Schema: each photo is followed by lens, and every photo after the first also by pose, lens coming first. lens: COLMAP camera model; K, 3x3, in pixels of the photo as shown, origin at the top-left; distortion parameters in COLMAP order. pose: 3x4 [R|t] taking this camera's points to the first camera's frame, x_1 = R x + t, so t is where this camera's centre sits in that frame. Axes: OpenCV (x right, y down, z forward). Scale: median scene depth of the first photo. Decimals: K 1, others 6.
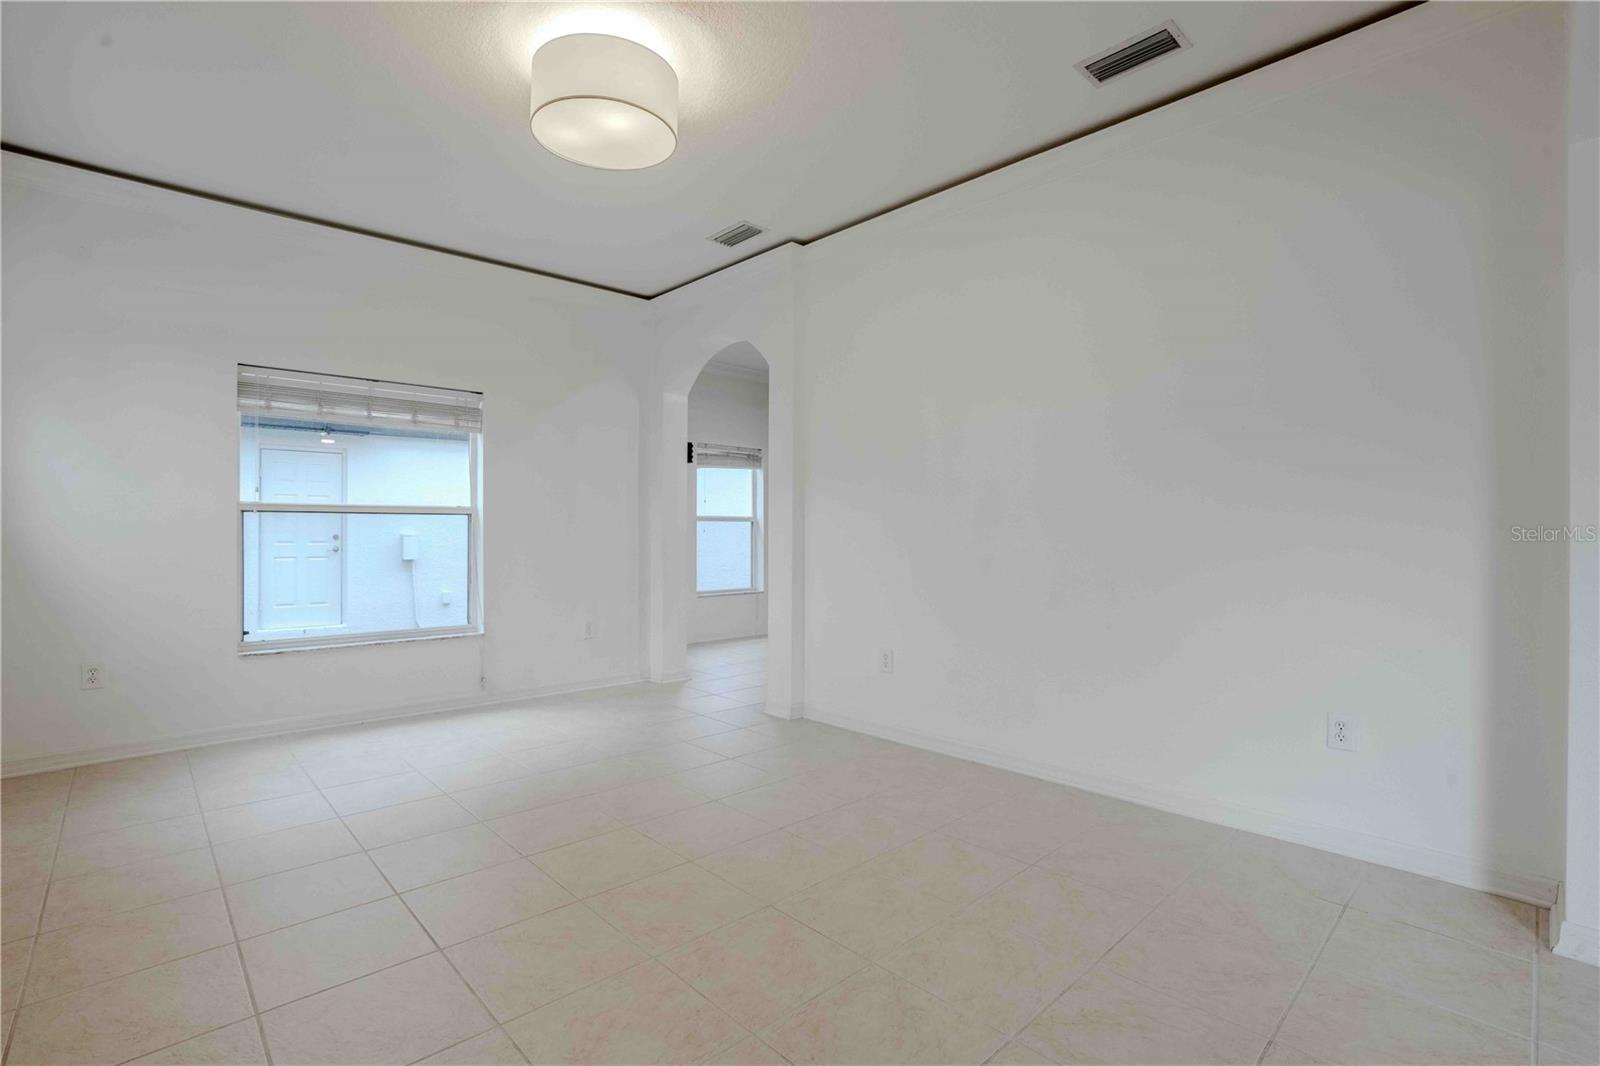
lens RADIAL K [[731.1, 0, 792.5], [0, 731.1, 531.3], [0, 0, 1]] dist [-0.055628, 0.014516]
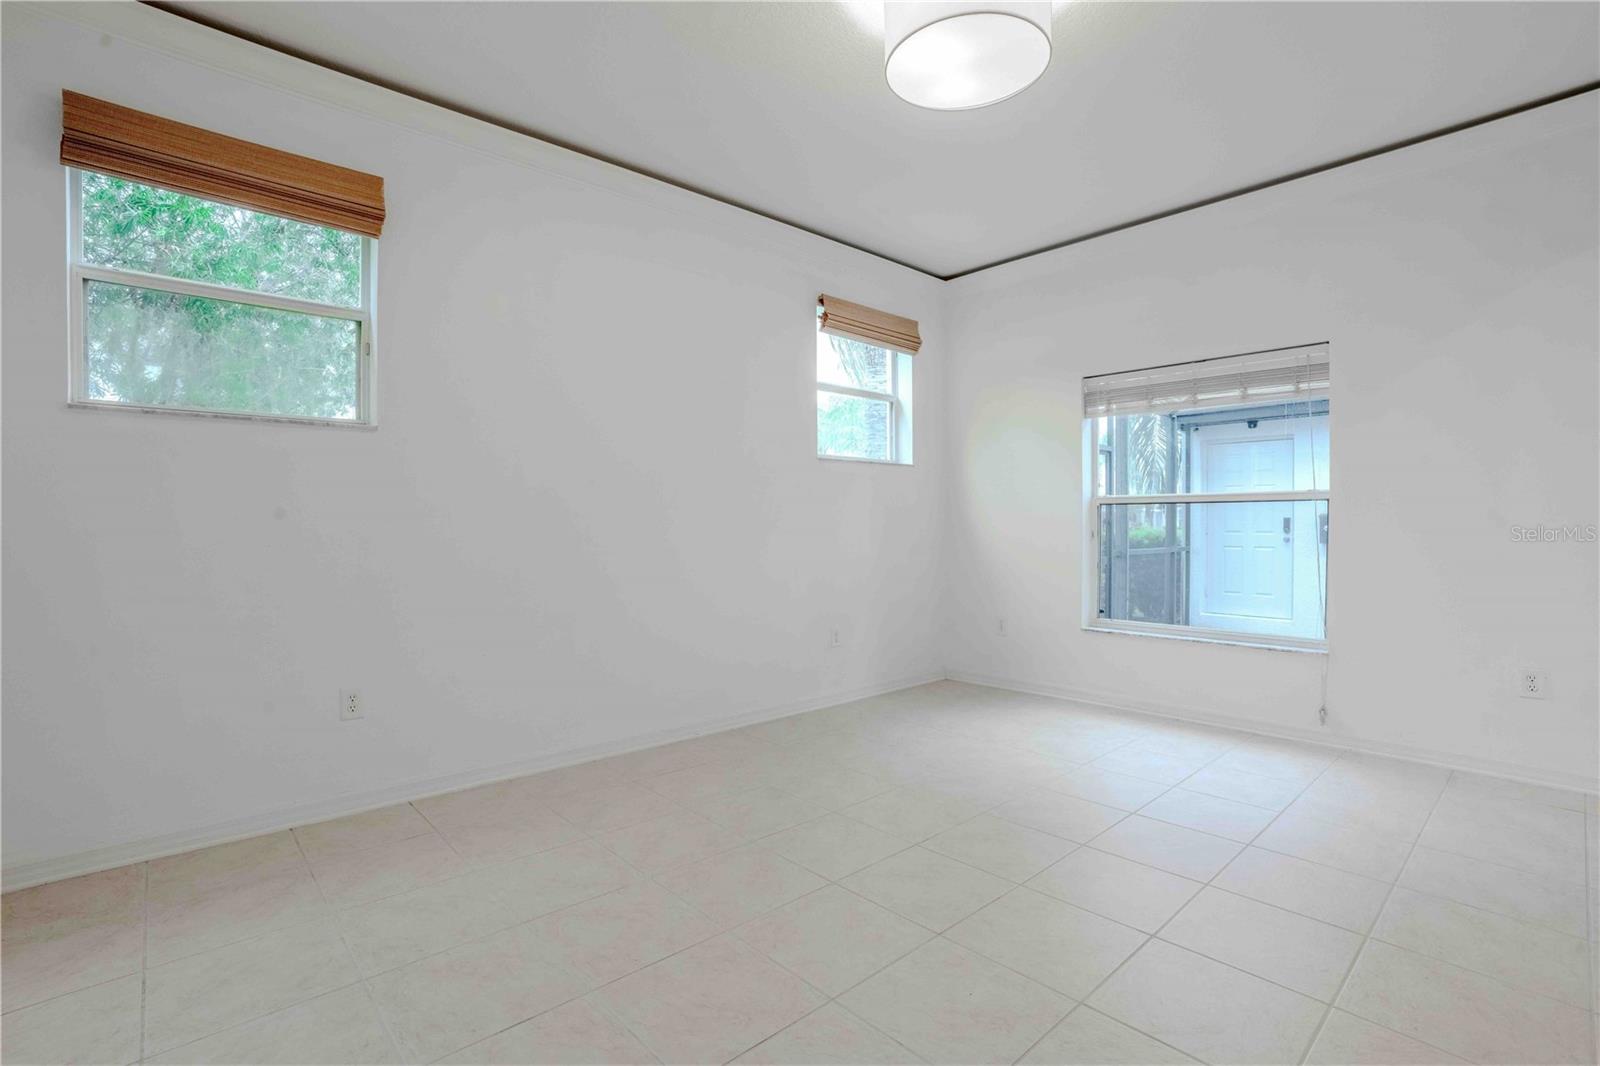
lens RADIAL K [[731.1, 0, 796.8], [0, 731.1, 532.6], [0, 0, 1]] dist [-0.055628, 0.014516]
pose [[-0.027600, 0.018108, -0.999455, 0.342900], [0.009841, 0.999792, 0.017842, -0.008270], [0.999571, -0.009343, -0.027772, 0.467310]]
